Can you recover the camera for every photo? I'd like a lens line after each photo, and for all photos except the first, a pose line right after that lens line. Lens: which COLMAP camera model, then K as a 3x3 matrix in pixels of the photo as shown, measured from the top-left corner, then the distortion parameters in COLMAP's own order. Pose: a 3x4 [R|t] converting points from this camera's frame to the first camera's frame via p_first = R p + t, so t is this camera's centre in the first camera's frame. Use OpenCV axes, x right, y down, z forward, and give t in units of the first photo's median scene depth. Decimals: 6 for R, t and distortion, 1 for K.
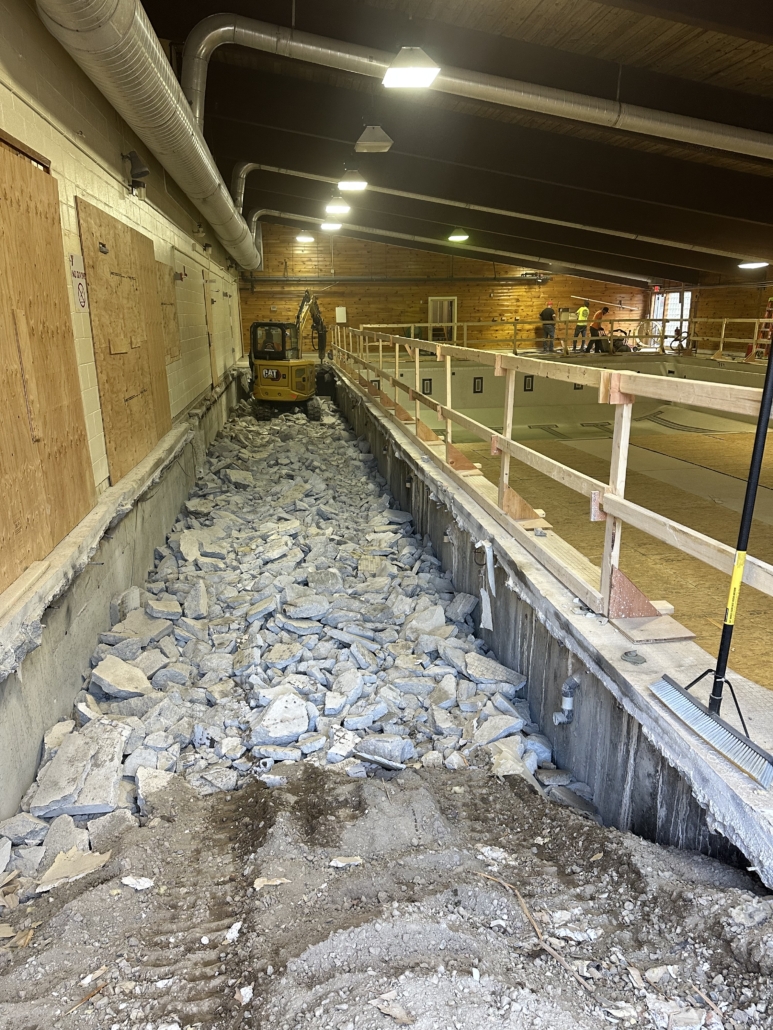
lens RADIAL K [[735.1, 0, 386.5], [0, 735.1, 515.0], [0, 0, 1]] dist [-0.000968, -0.004230]
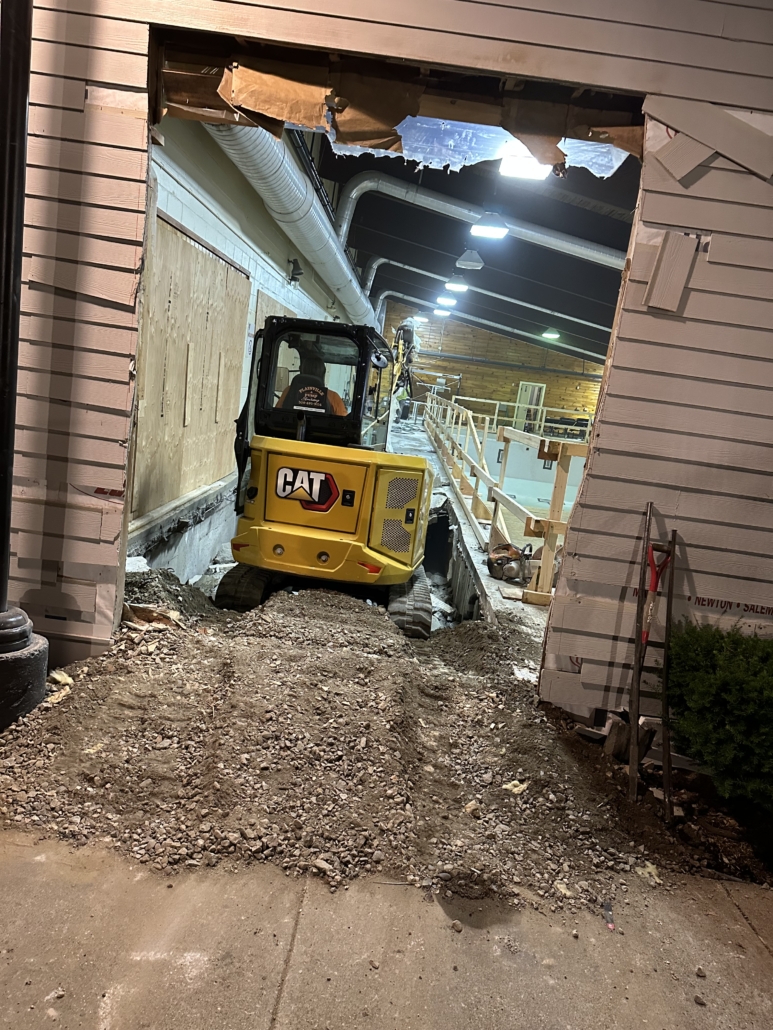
lens RADIAL K [[735.1, 0, 386.5], [0, 735.1, 515.0], [0, 0, 1]] dist [-0.000968, -0.004230]
pose [[0.977470, 0.166344, -0.129934, 0.043316], [-0.177494, 0.980908, -0.079474, 0.039462], [0.114233, 0.100745, 0.988332, -0.149686]]
